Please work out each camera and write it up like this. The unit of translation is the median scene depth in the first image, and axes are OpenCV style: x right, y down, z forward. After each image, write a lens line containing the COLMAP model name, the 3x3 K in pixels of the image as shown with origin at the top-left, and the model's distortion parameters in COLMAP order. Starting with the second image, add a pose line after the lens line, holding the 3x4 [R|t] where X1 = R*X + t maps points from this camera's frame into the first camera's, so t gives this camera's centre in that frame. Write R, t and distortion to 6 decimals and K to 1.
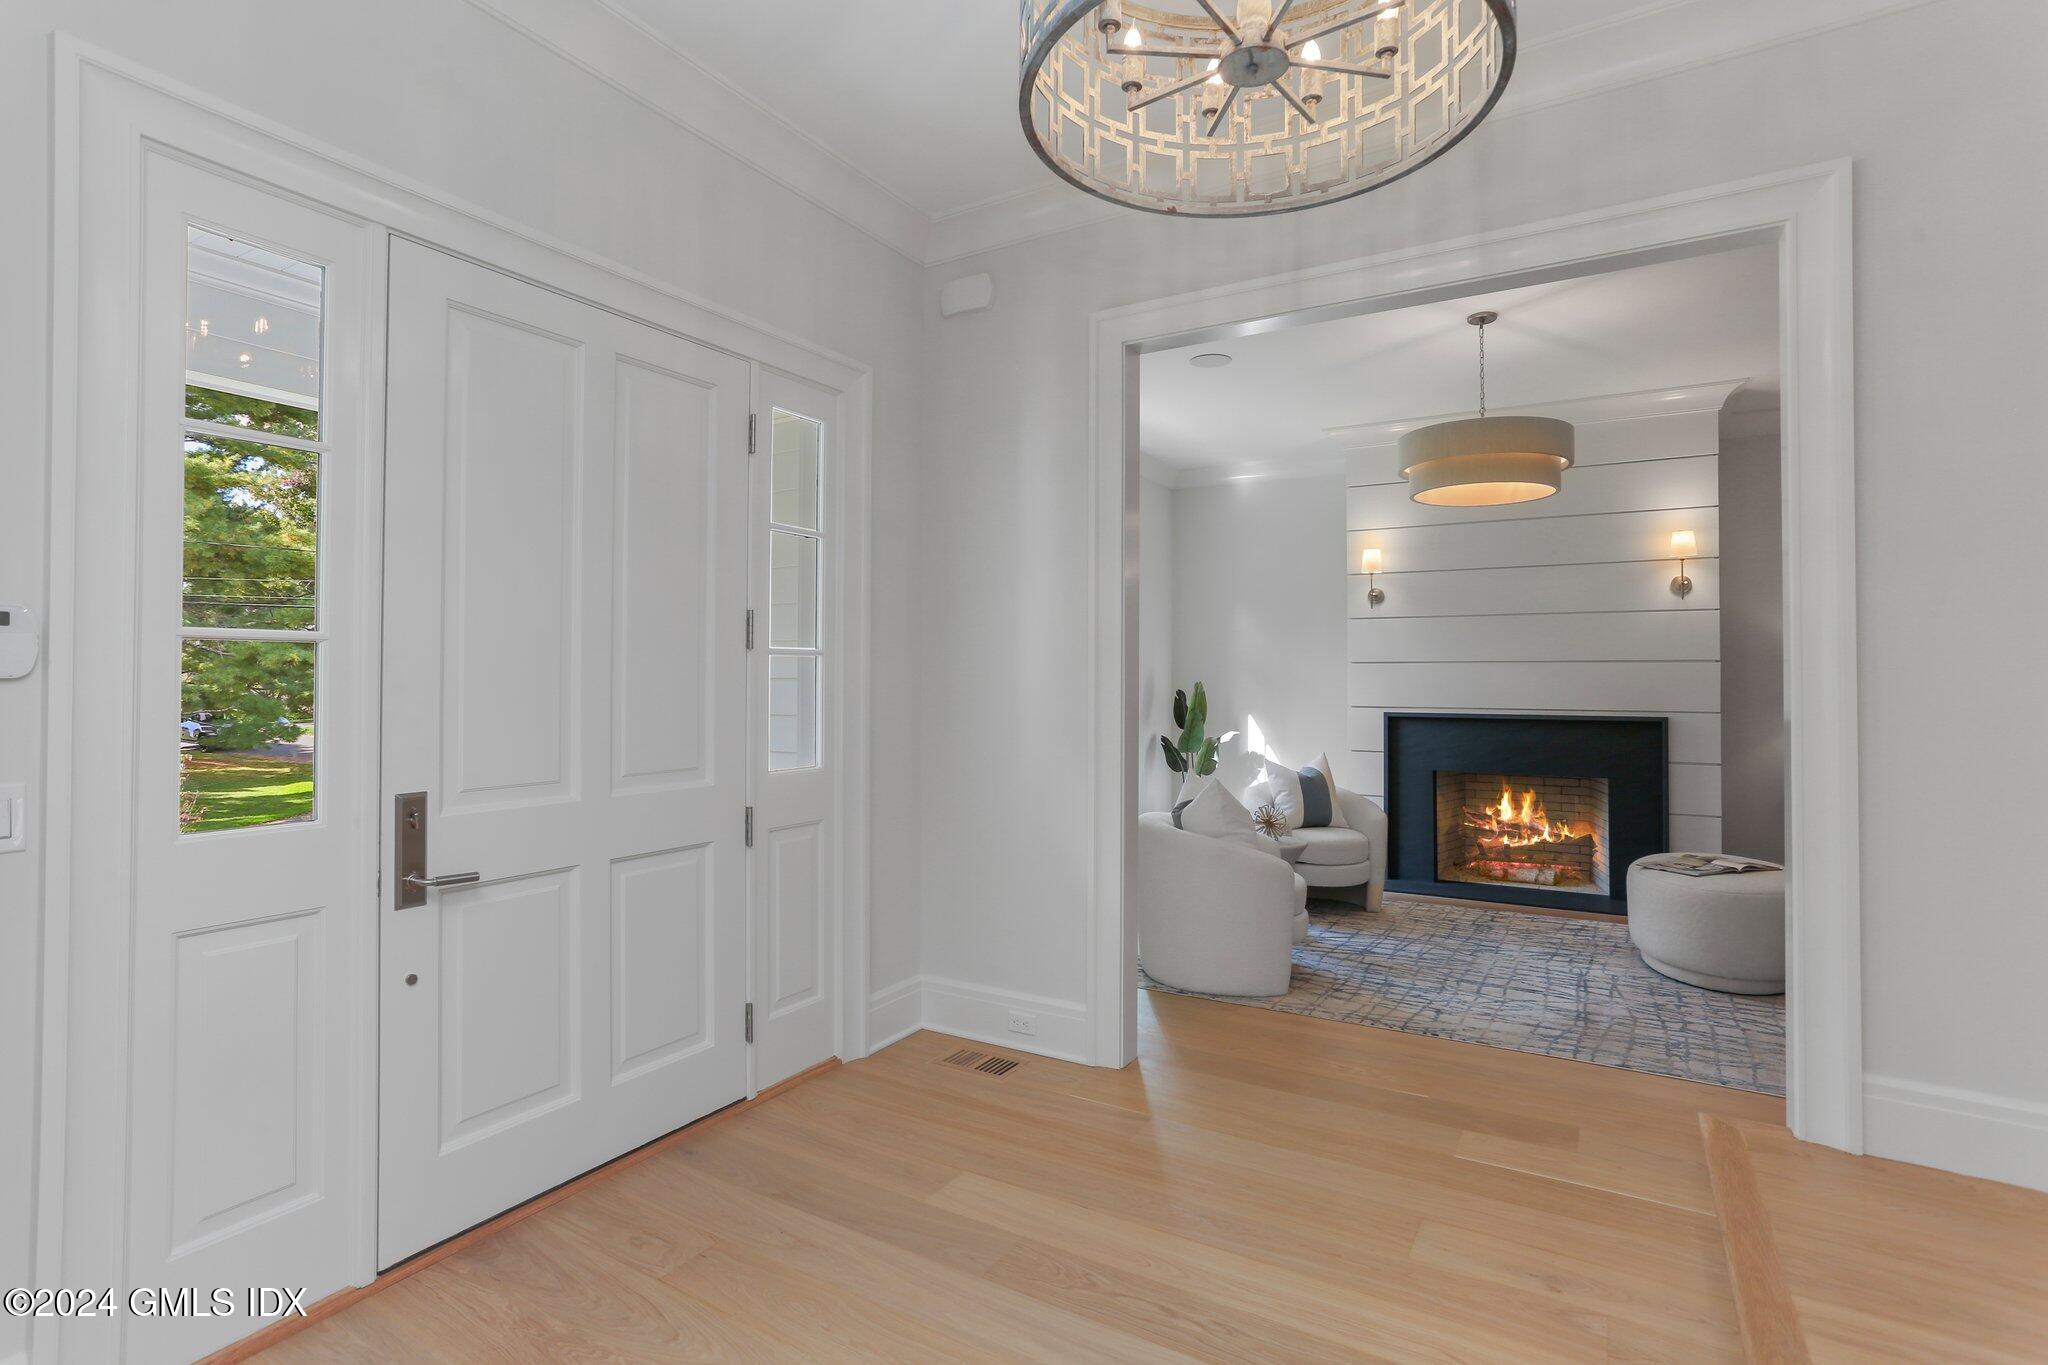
lens RADIAL K [[982.1, 0, 1026.7], [0, 982.1, 671.7], [0, 0, 1]] dist [-0.000531, 0.003030]
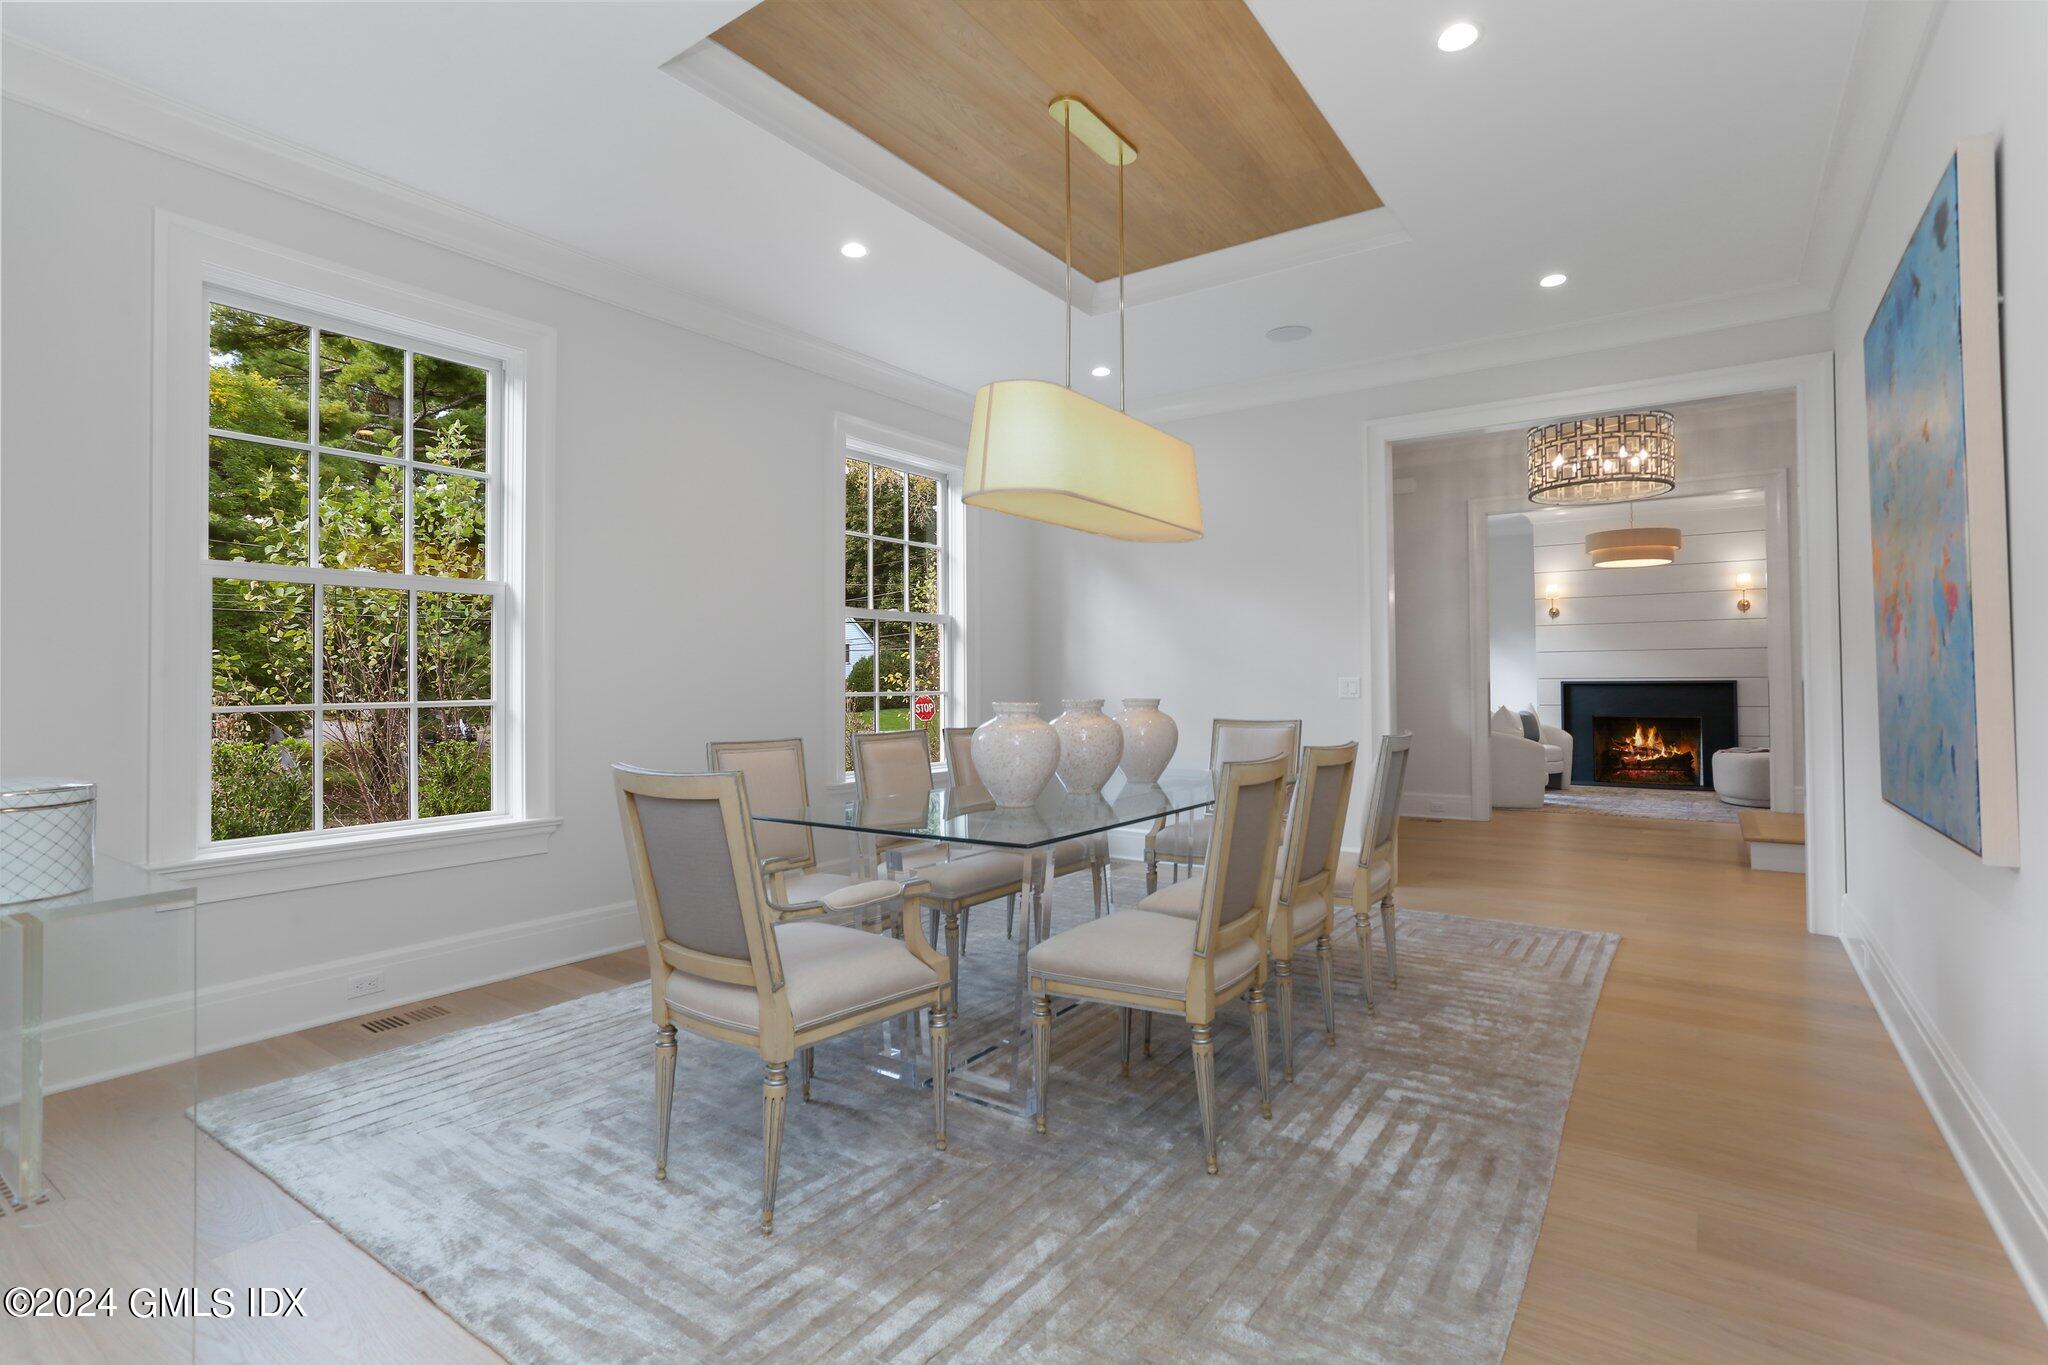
lens RADIAL K [[982.1, 0, 1023.3], [0, 982.1, 668.8], [0, 0, 1]] dist [-0.000531, 0.003030]
pose [[0.997198, -0.003188, -0.074735, -0.444755], [0.001549, 0.999757, -0.021984, 0.057084], [0.074786, 0.021807, 0.996961, -0.773949]]
